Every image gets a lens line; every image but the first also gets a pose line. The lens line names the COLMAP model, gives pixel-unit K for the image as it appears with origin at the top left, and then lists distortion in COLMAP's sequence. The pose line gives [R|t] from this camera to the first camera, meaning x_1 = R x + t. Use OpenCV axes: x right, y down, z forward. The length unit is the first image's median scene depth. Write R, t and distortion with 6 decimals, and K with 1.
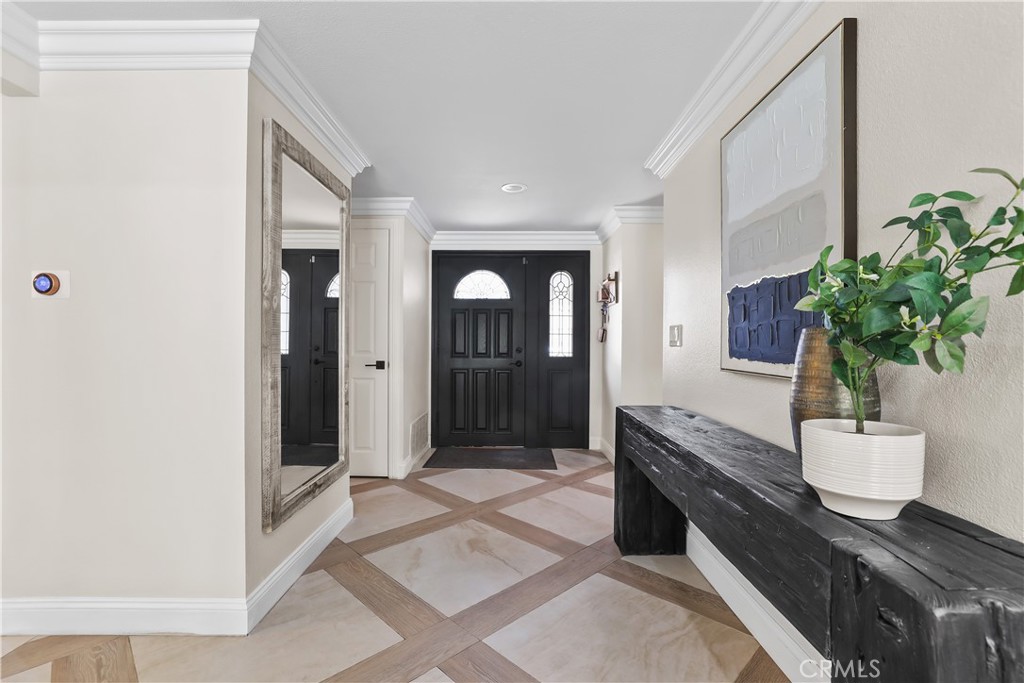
lens RADIAL K [[444.6, 0, 511.3], [0, 444.6, 338.5], [0, 0, 1]] dist [-0.036415, 0.015453]
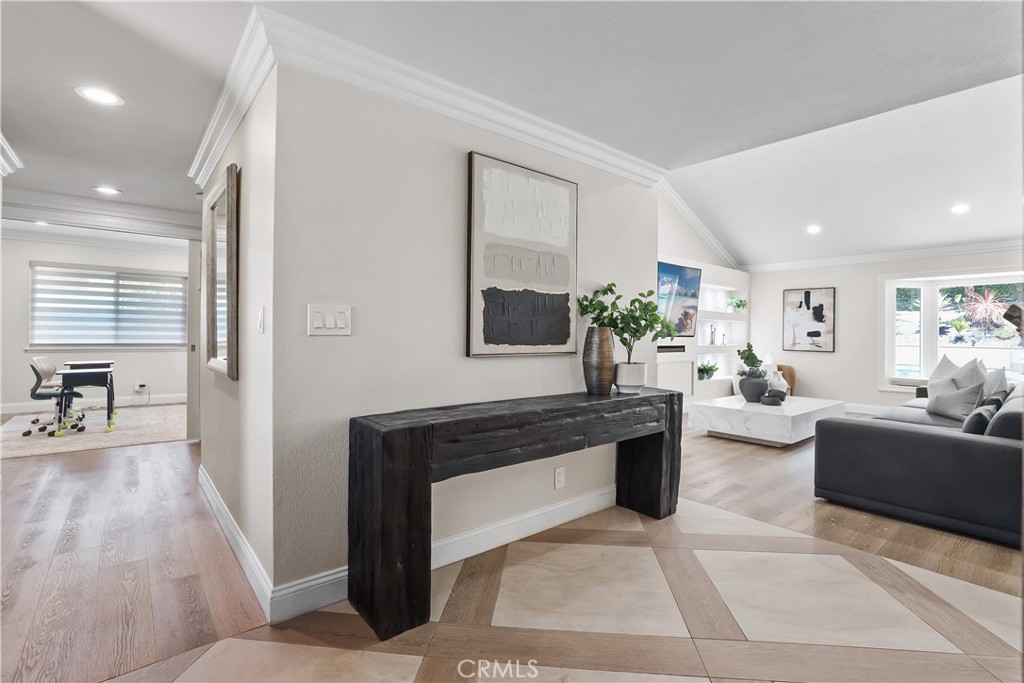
lens RADIAL K [[479.9, 0, 512.4], [0, 479.9, 335.6], [0, 0, 1]] dist [-0.000622, 0.000060]
pose [[-0.631777, -0.009130, 0.775097, -0.603521], [-0.017039, 0.999853, -0.002111, 0.023001], [-0.774963, -0.014541, -0.631839, 1.885497]]
